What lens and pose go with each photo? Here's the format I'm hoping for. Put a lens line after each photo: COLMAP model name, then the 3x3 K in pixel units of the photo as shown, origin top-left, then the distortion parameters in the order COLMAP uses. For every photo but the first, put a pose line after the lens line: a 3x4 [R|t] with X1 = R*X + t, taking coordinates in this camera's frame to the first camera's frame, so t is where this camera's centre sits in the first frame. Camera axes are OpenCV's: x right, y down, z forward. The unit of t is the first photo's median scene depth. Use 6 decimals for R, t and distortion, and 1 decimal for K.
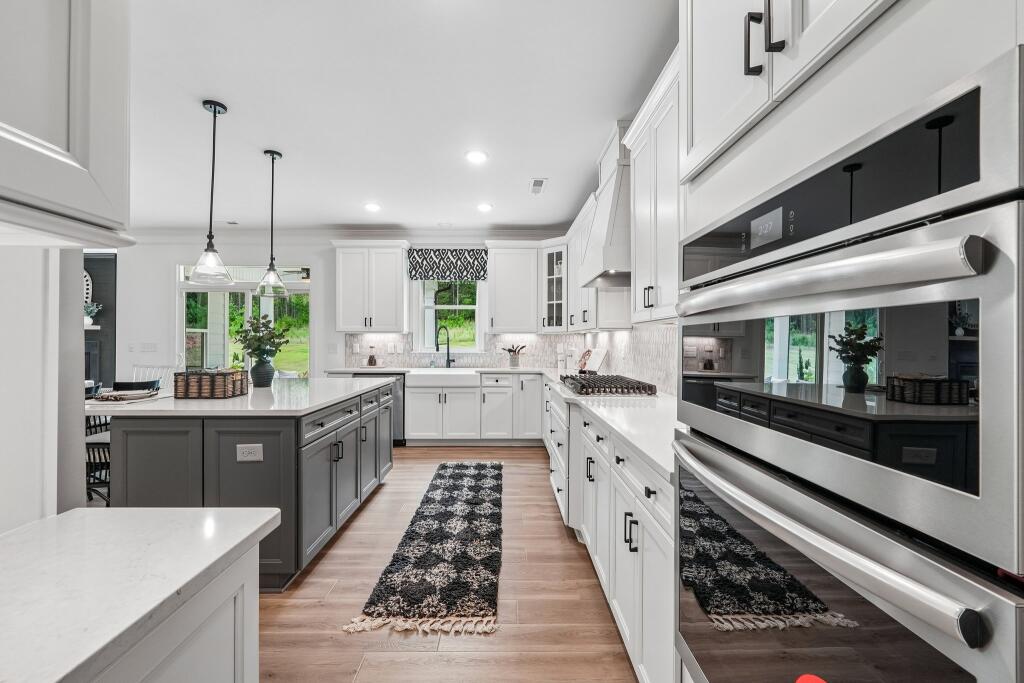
lens RADIAL K [[440.7, 0, 511.0], [0, 440.7, 339.4], [0, 0, 1]] dist [-0.013453, 0.003790]
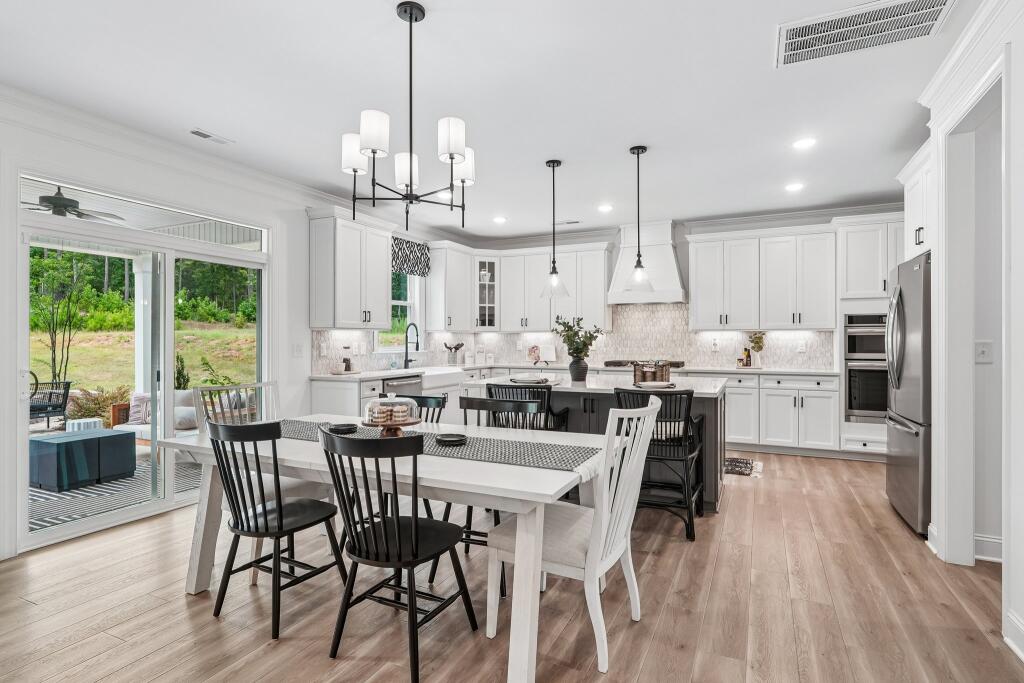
lens RADIAL K [[522.1, 0, 517.4], [0, 522.1, 340.1], [0, 0, 1]] dist [-0.016917, 0.000029]
pose [[0.437525, -0.005247, 0.899191, -1.053572], [-0.000474, 0.999981, 0.006066, -0.001885], [-0.899206, -0.003080, 0.437515, 0.323400]]
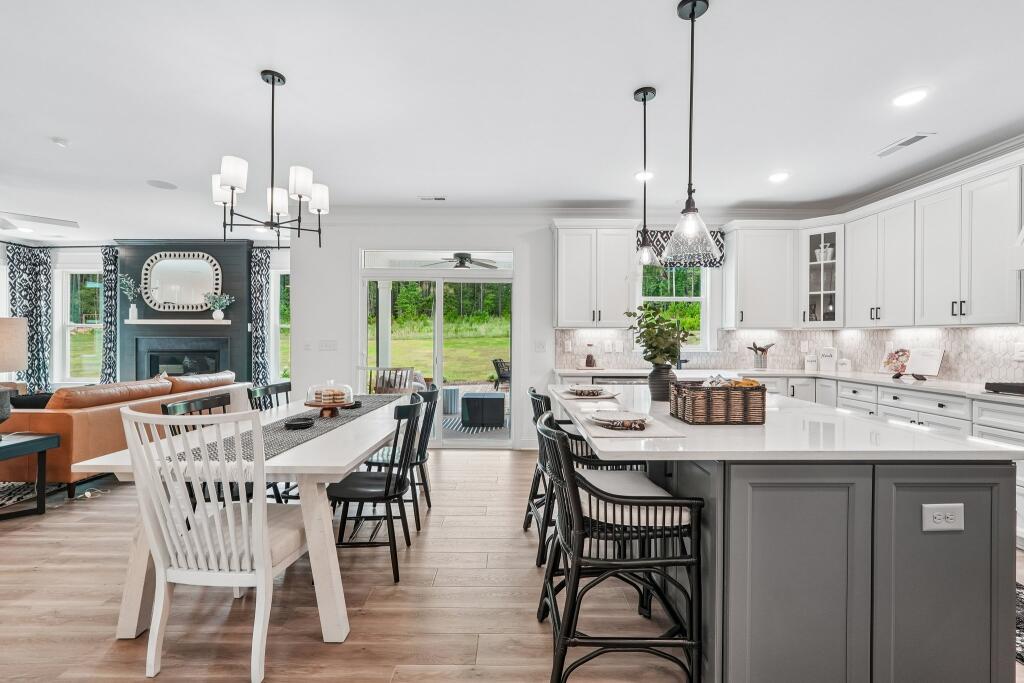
lens RADIAL K [[440.7, 0, 508.5], [0, 440.7, 339.7], [0, 0, 1]] dist [-0.013453, 0.003790]
pose [[0.999882, 0.001765, -0.015275, -0.475198], [-0.001615, 0.999951, 0.009799, -0.001113], [0.015292, -0.009773, 0.999835, 0.142680]]
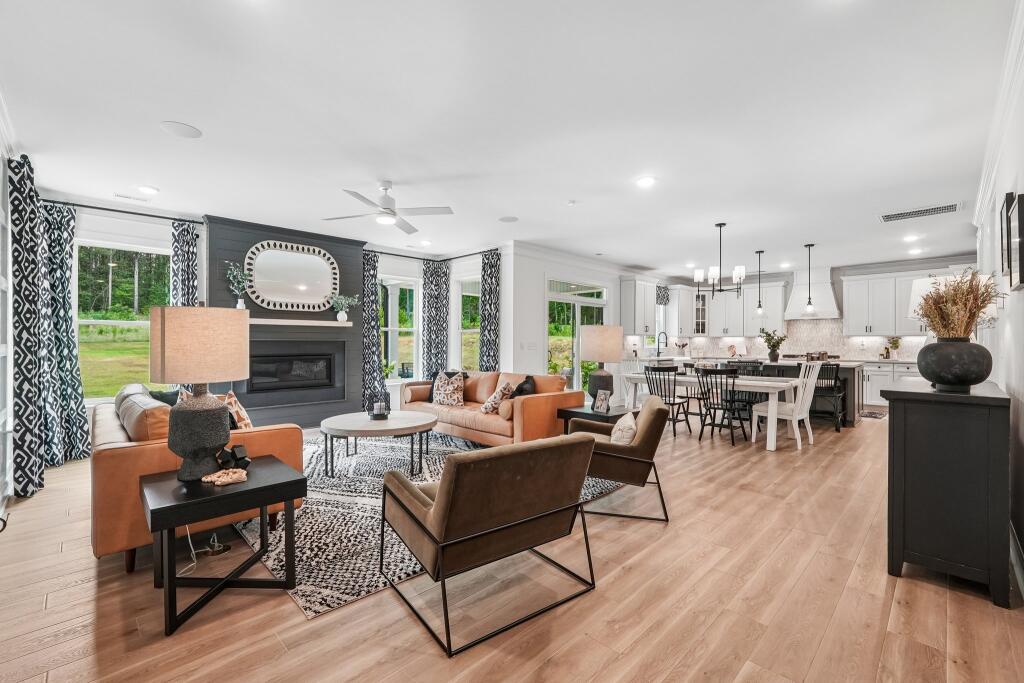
lens RADIAL K [[440.7, 0, 514.6], [0, 440.7, 341.4], [0, 0, 1]] dist [-0.013453, 0.003790]
pose [[0.715609, 0.001468, 0.698499, -1.753682], [-0.004447, 0.999987, 0.002454, 0.003945], [-0.698487, -0.004862, 0.715607, 0.191249]]
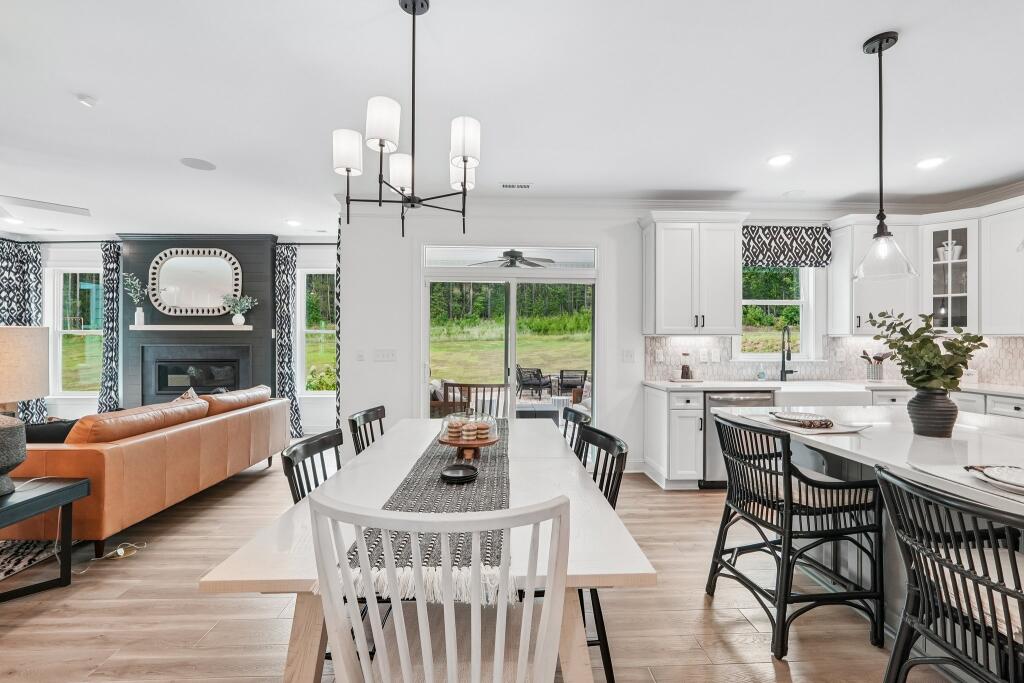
lens RADIAL K [[440.7, 0, 509.2], [0, 440.7, 340.3], [0, 0, 1]] dist [-0.013453, 0.003790]
pose [[0.999752, -0.000822, 0.022263, -0.655835], [0.000706, 0.999986, 0.005210, -0.011095], [-0.022267, -0.005193, 0.999739, 0.255250]]
